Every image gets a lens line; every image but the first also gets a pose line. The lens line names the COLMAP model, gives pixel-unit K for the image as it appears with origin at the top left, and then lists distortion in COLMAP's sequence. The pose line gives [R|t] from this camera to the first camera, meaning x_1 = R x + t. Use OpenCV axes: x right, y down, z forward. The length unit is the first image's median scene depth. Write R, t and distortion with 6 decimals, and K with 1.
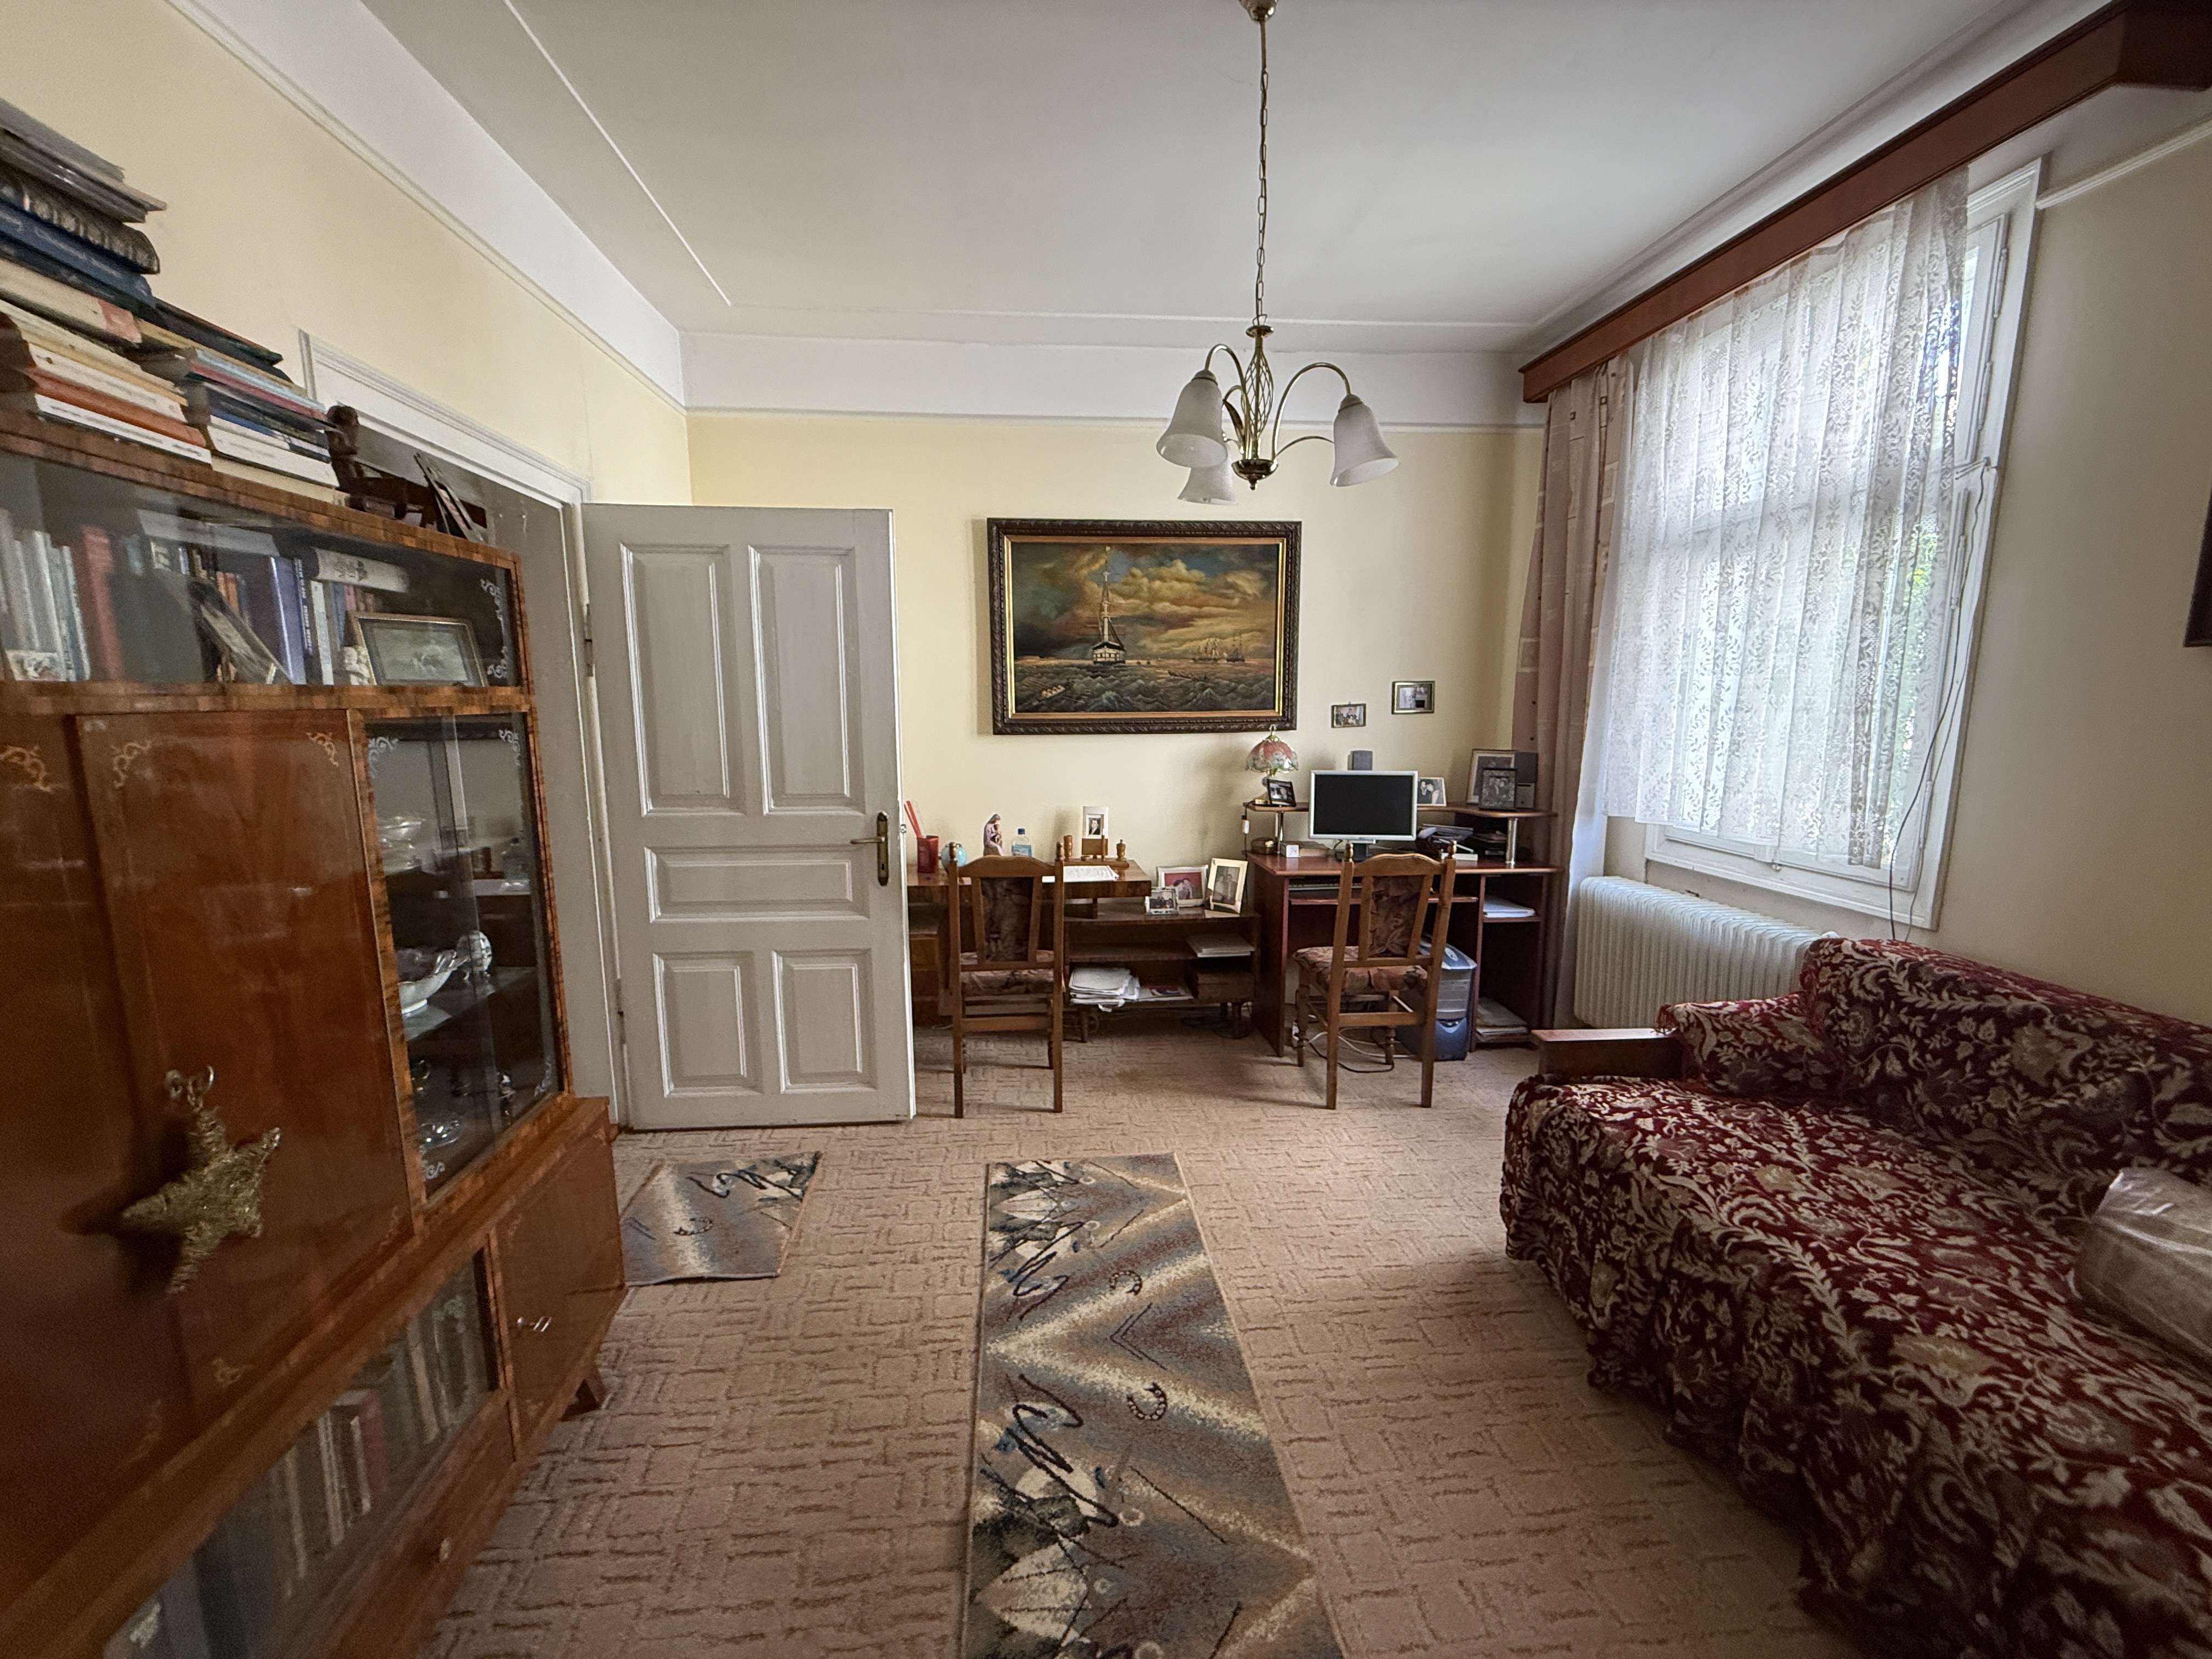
lens RADIAL K [[871.4, 0, 1101.7], [0, 871.4, 824.8], [0, 0, 1]] dist [-0.002728, -0.000223]
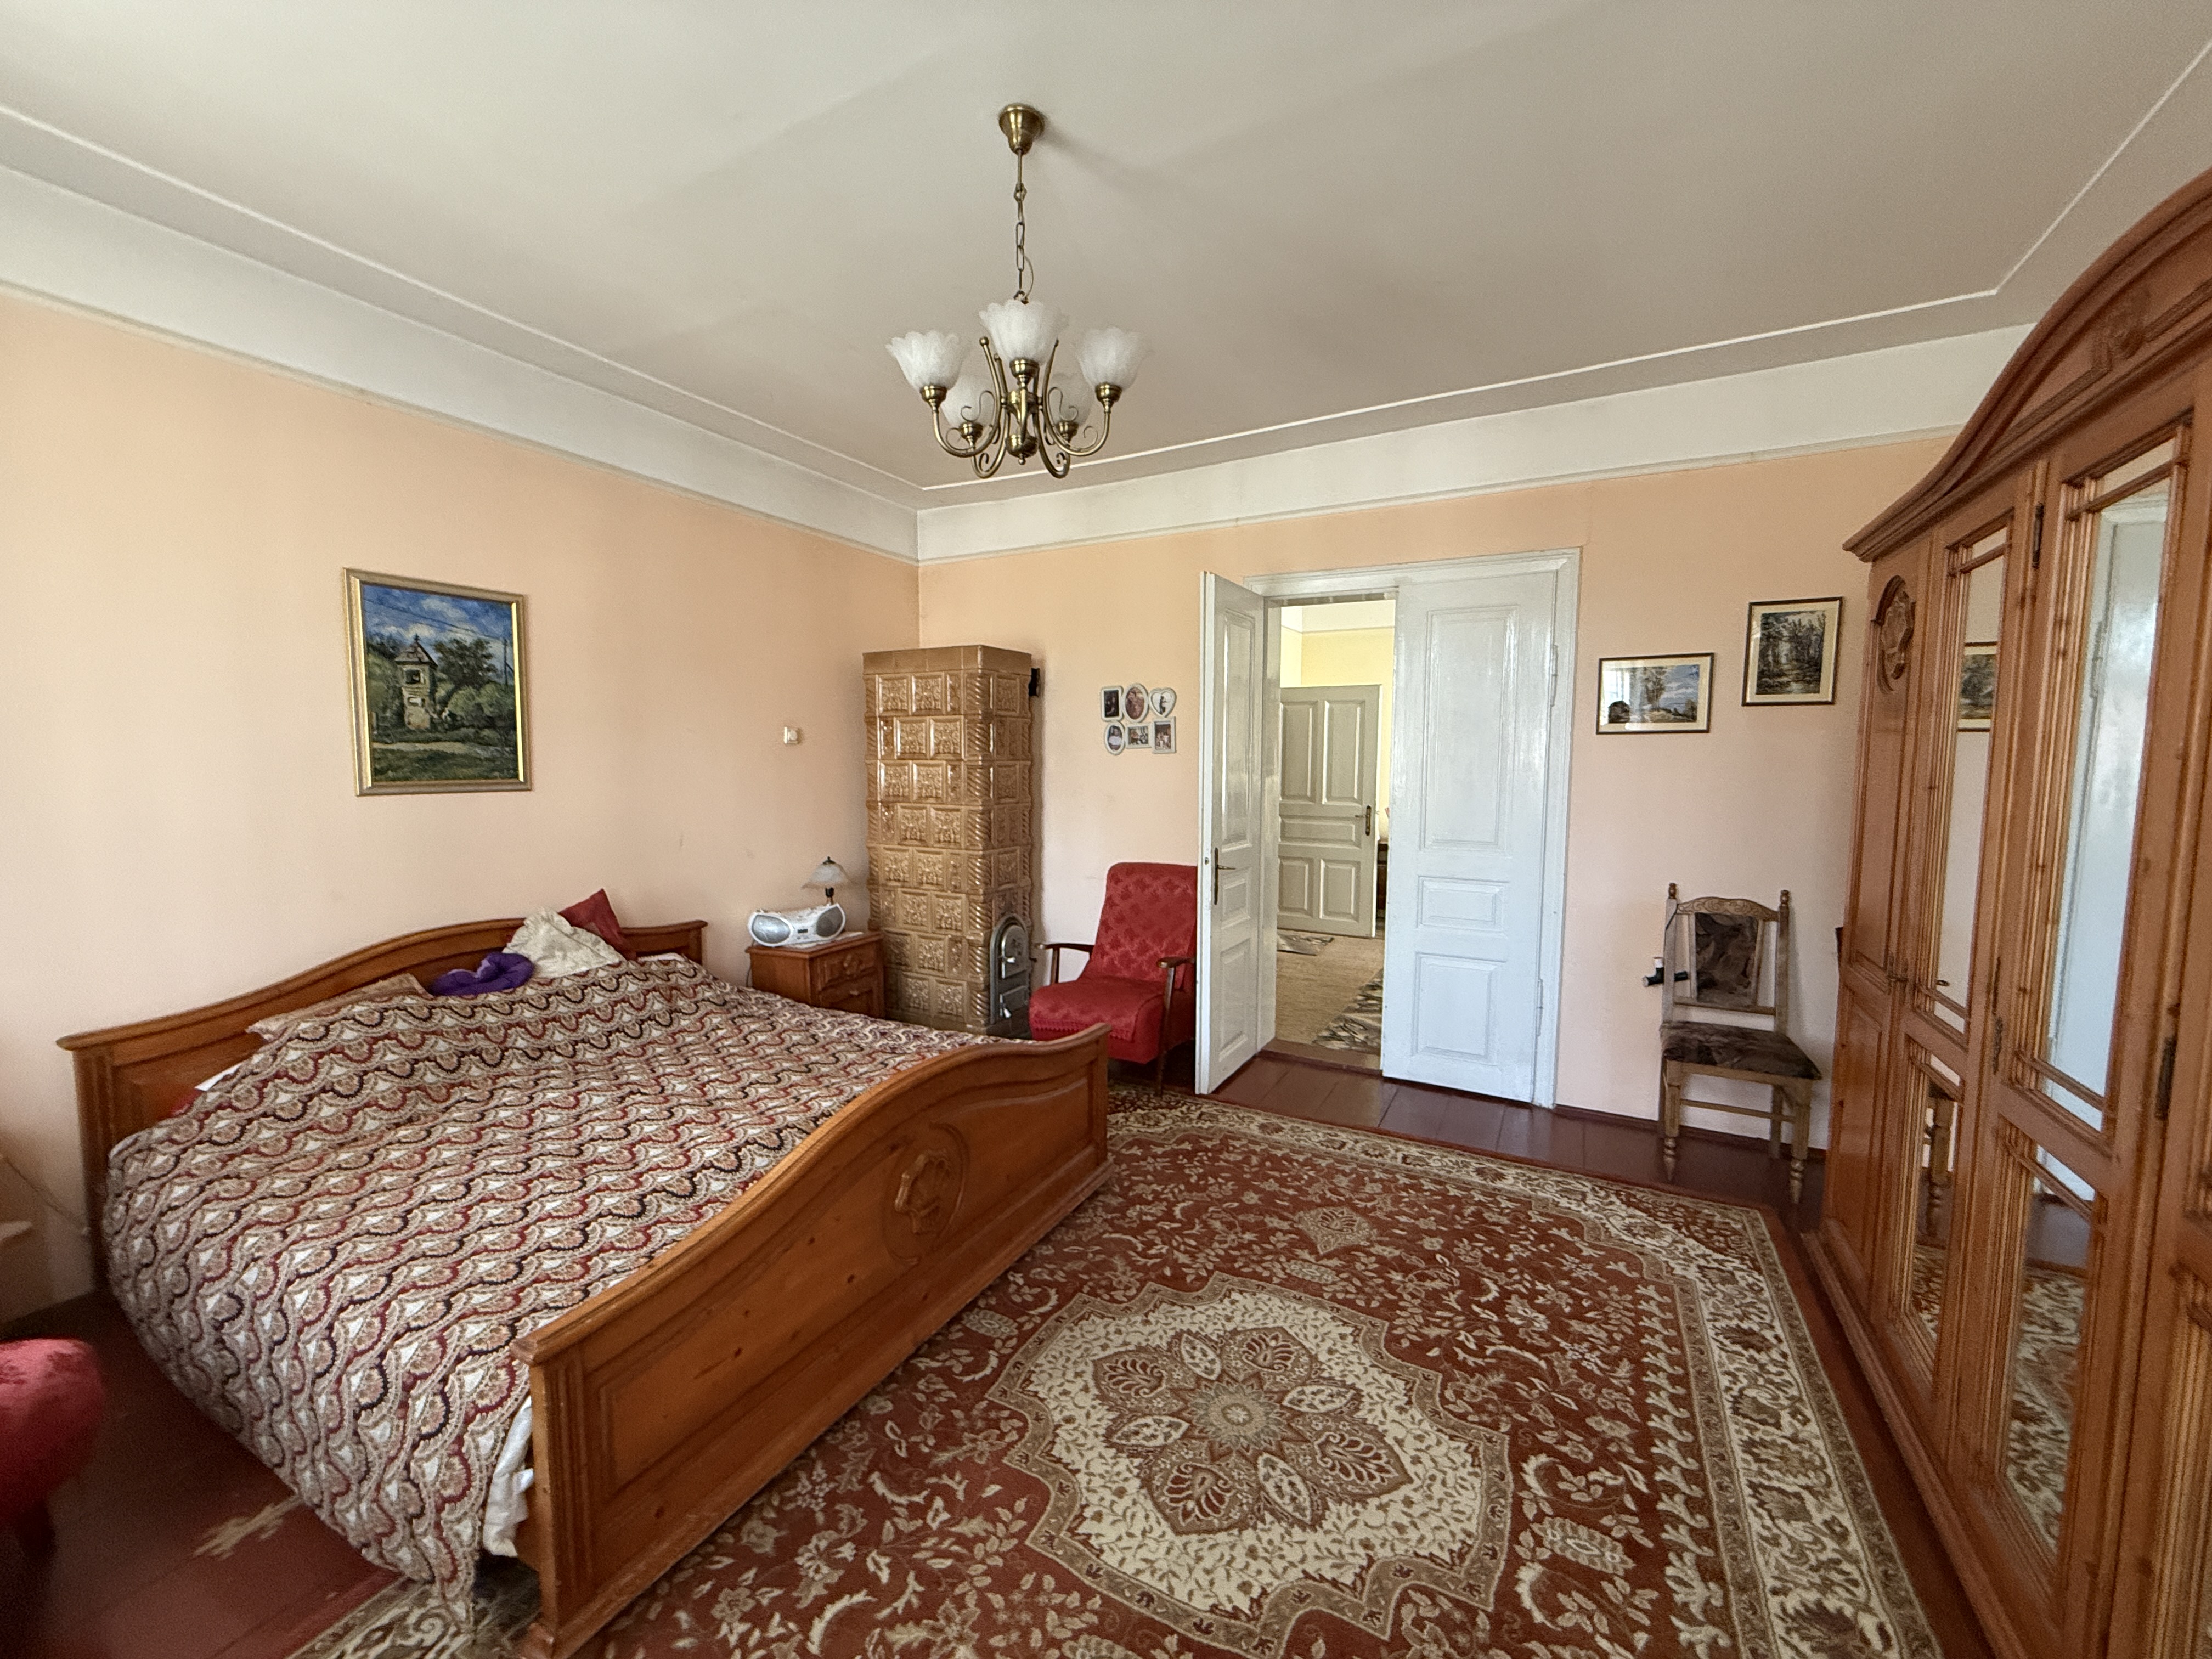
lens RADIAL K [[871.4, 0, 1101.7], [0, 871.4, 824.8], [0, 0, 1]] dist [-0.002728, -0.000223]
pose [[0.824377, 0.051657, -0.563679, 0.785595], [-0.087920, 0.995427, -0.037359, 0.304633], [0.559171, 0.080356, 0.825149, -2.208285]]
